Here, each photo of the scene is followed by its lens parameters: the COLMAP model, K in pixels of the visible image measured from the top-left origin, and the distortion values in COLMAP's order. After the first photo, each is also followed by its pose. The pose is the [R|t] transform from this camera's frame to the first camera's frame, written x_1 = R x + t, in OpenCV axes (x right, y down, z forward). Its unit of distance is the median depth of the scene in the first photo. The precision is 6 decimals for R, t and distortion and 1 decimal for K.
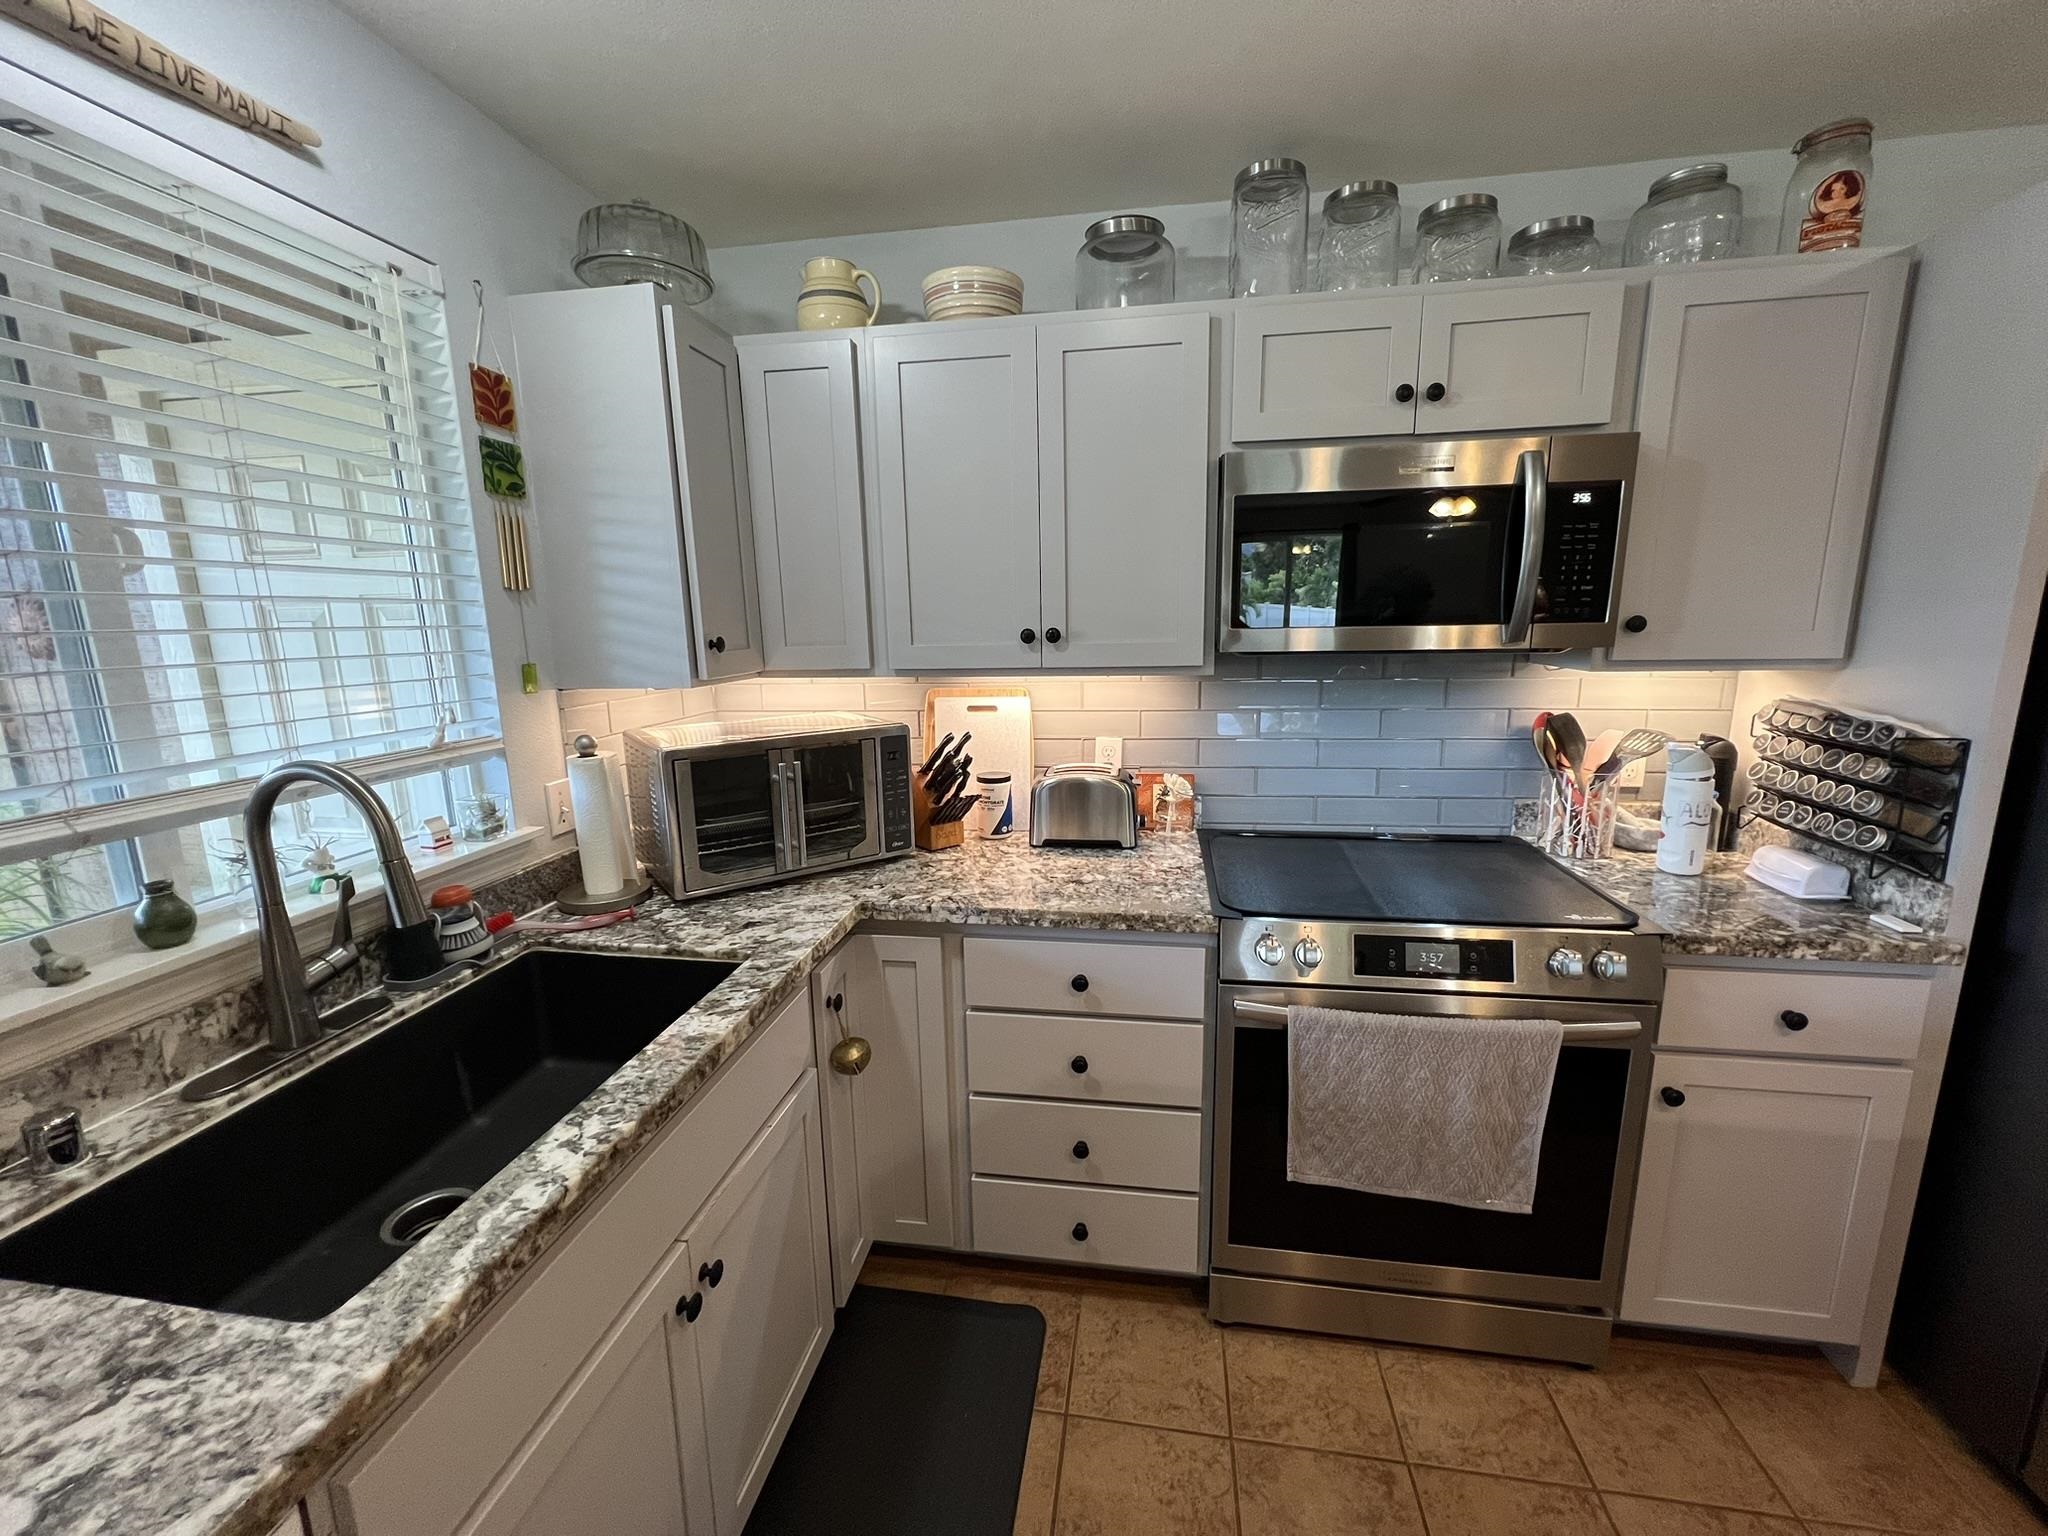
lens RADIAL K [[823.7, 0, 1024.0], [0, 823.7, 768.0], [0, 0, 1]] dist [-0.000507, -0.000082]
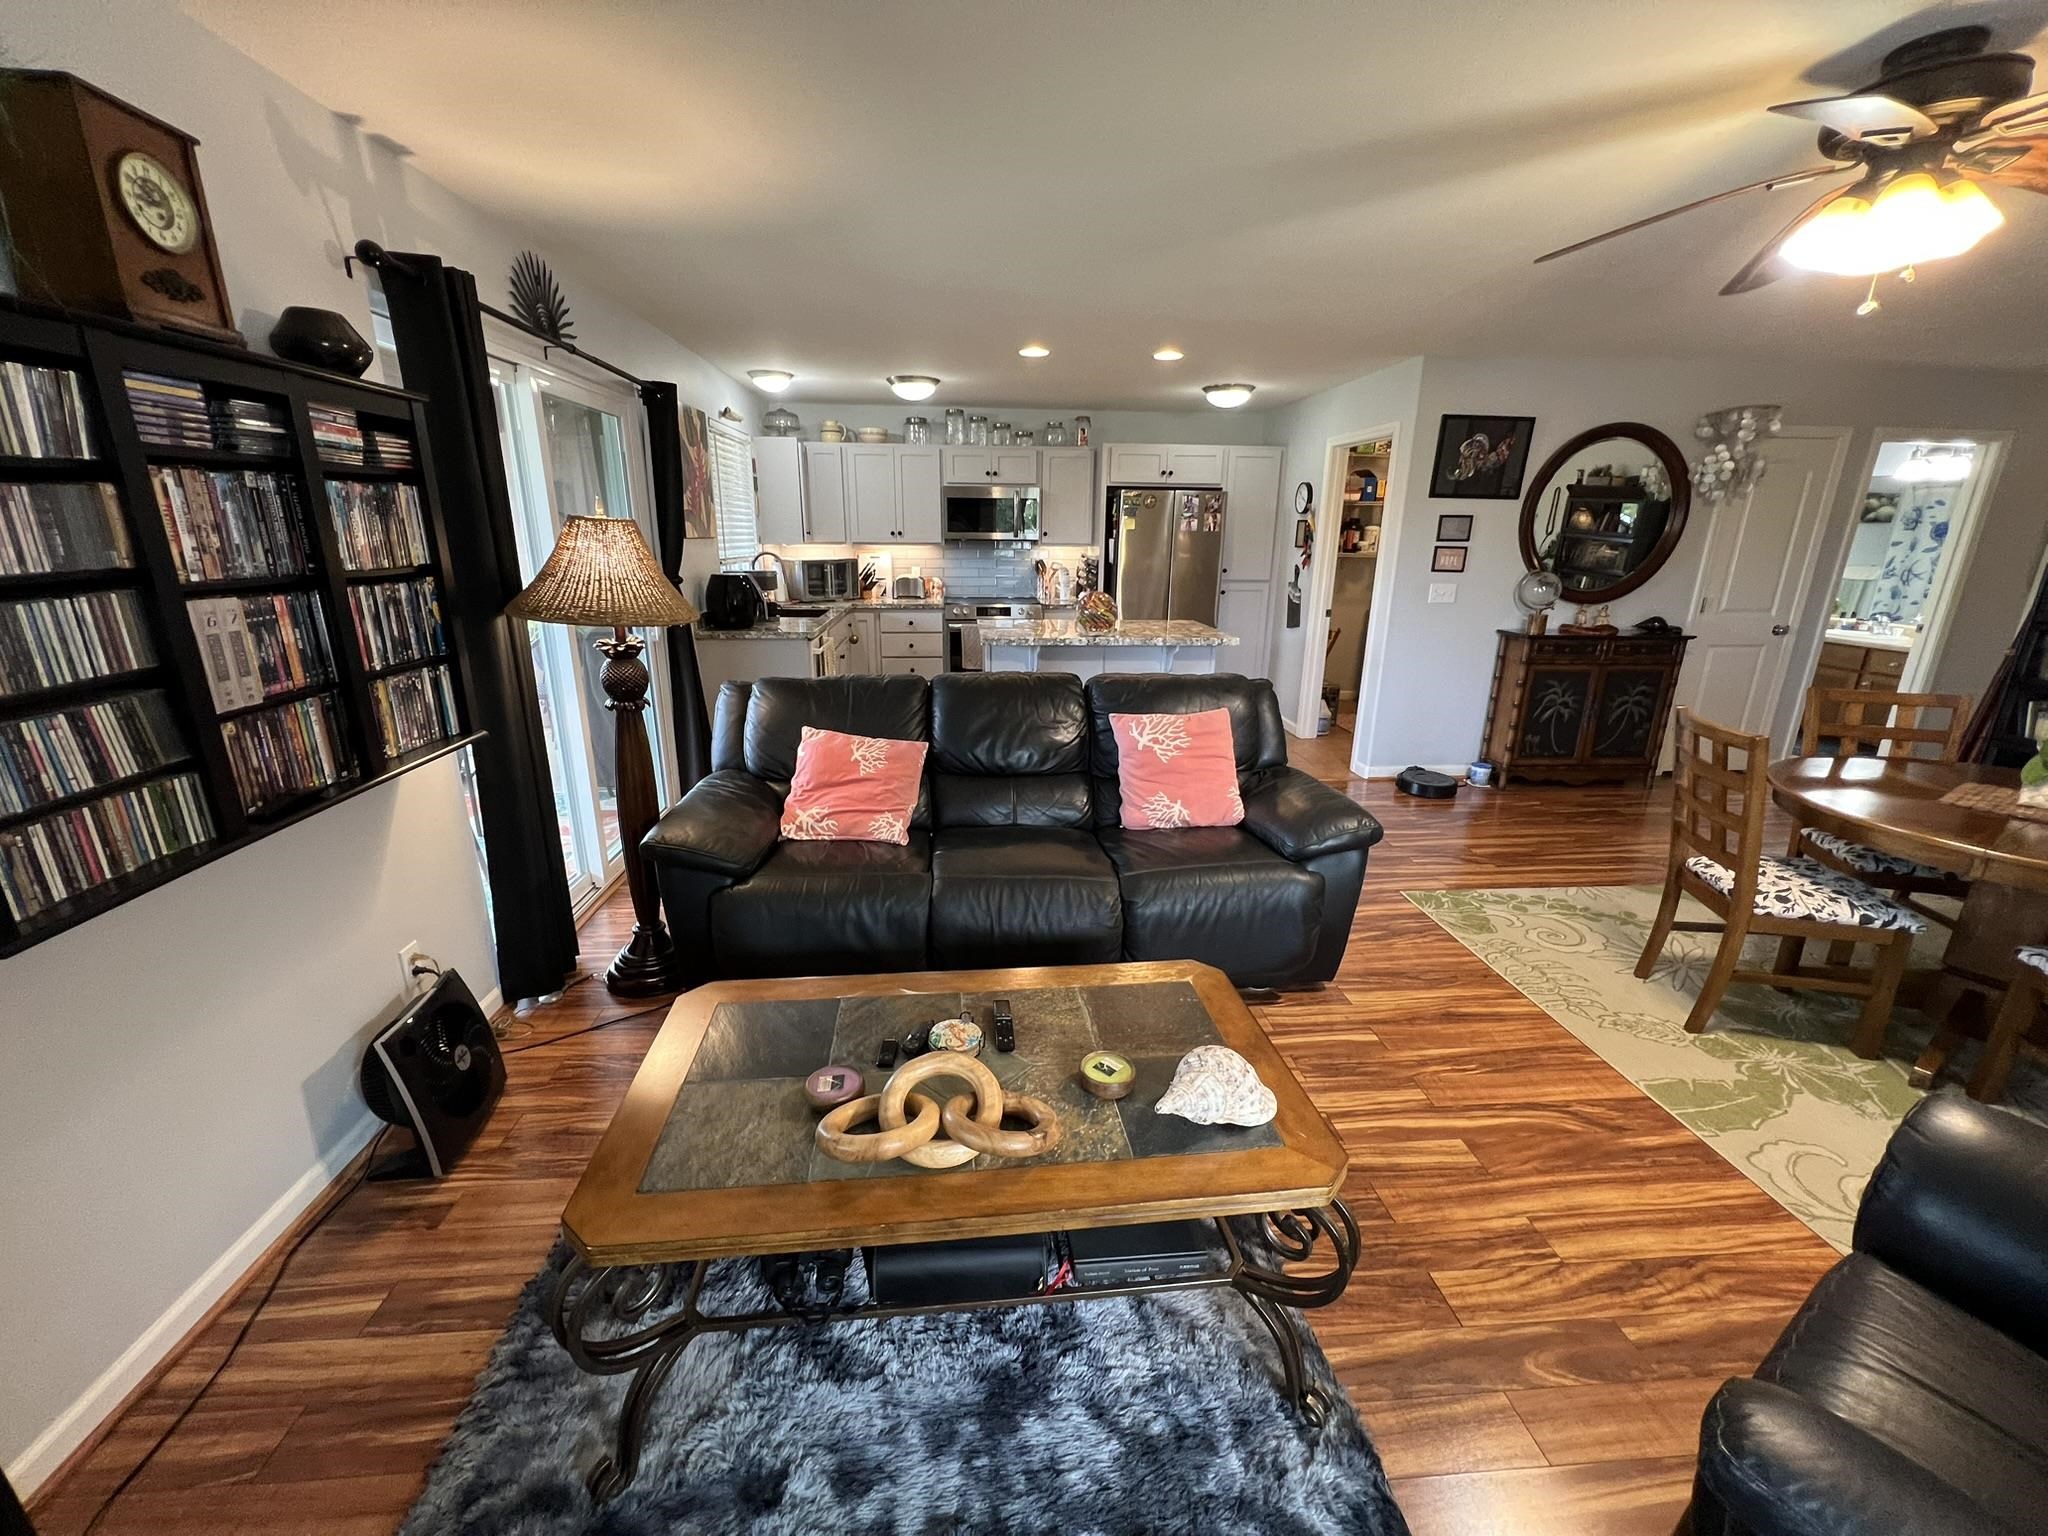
lens RADIAL K [[815.8, 0, 1024.0], [0, 815.8, 768.0], [0, 0, 1]] dist [0.000206, -0.000049]
pose [[0.969992, -0.042676, 0.239363, -0.334810], [0.020417, 0.995295, 0.094712, 0.532582], [-0.242279, -0.086983, 0.966300, -2.660356]]
